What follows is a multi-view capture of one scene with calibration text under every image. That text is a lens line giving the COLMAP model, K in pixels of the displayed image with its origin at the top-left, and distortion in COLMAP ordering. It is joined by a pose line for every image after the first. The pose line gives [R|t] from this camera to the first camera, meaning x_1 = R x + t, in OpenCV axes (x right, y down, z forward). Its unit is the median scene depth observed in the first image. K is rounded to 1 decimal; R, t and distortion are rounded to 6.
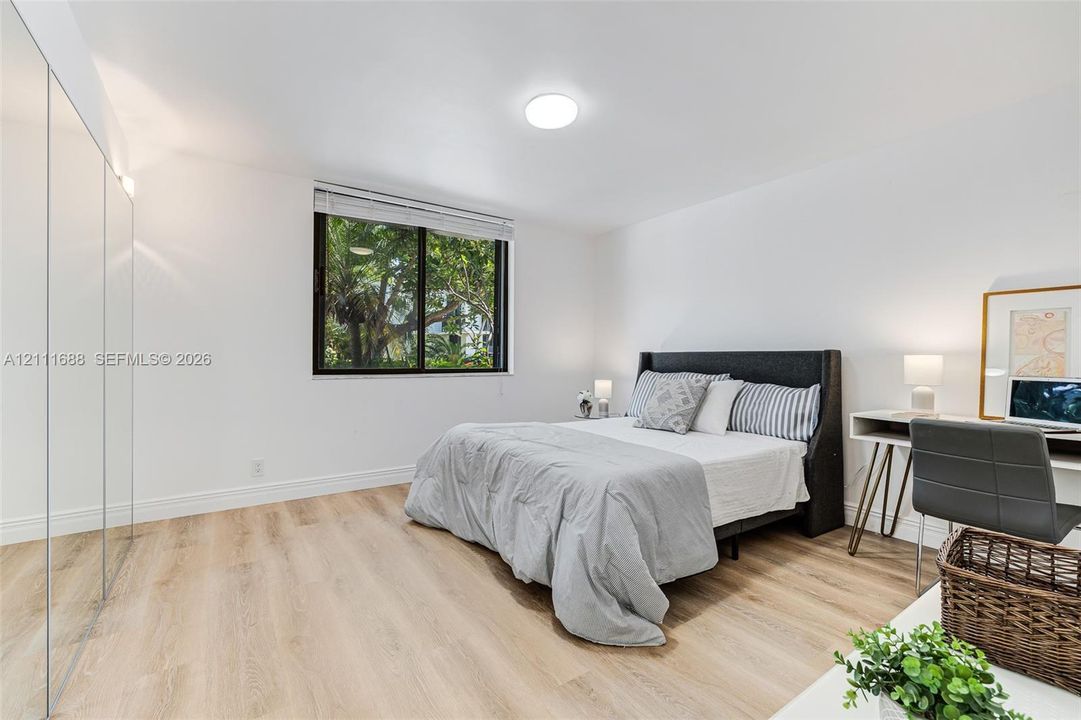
lens RADIAL K [[454.5, 0, 537.3], [0, 454.5, 355.9], [0, 0, 1]] dist [0.002381, -0.000392]
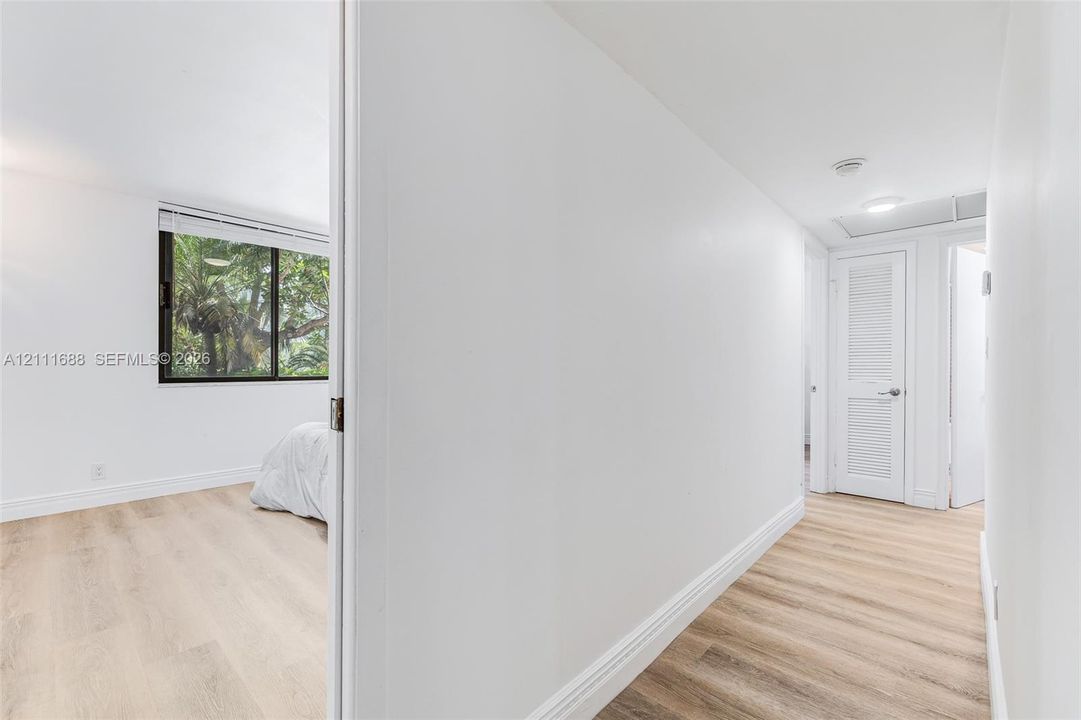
lens RADIAL K [[454.5, 0, 543.3], [0, 454.5, 364.9], [0, 0, 1]] dist [0.002381, -0.000392]
pose [[0.975015, -0.006811, 0.222033, 0.180561], [0.005611, 0.999966, 0.006035, -0.004004], [-0.222066, -0.004638, 0.975021, -0.293124]]
